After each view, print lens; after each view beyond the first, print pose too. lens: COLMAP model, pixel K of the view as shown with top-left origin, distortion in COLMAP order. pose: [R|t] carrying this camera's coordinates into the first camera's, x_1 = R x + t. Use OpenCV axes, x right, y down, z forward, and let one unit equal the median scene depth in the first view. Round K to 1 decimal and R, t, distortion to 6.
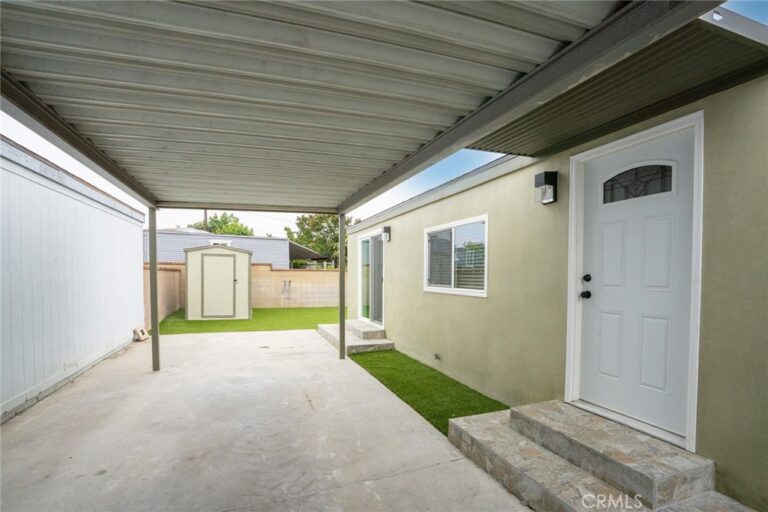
lens RADIAL K [[381.6, 0, 384.1], [0, 381.6, 294.8], [0, 0, 1]] dist [-0.052116, 0.000046]
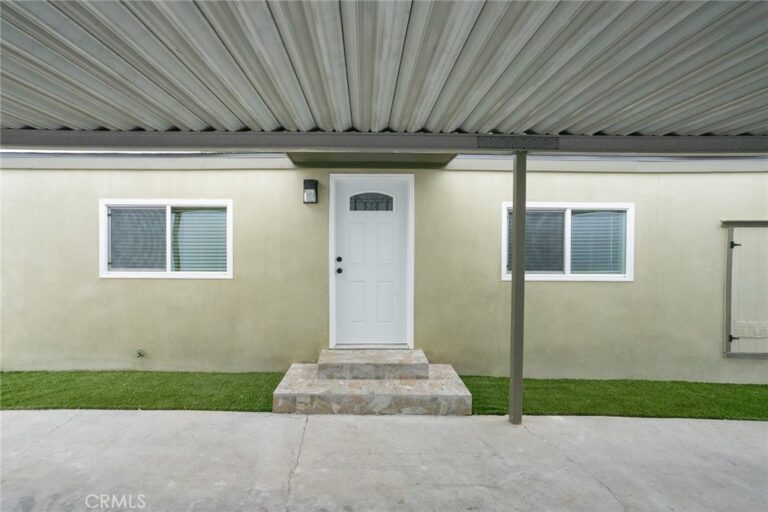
lens RADIAL K [[354.8, 0, 386.5], [0, 354.8, 258.7], [0, 0, 1]] dist [-0.068808, 0.030555]
pose [[0.293011, -0.018779, 0.955925, -0.729222], [0.045731, 0.998938, 0.005607, -0.046844], [-0.955015, 0.042073, 0.293558, 0.424234]]
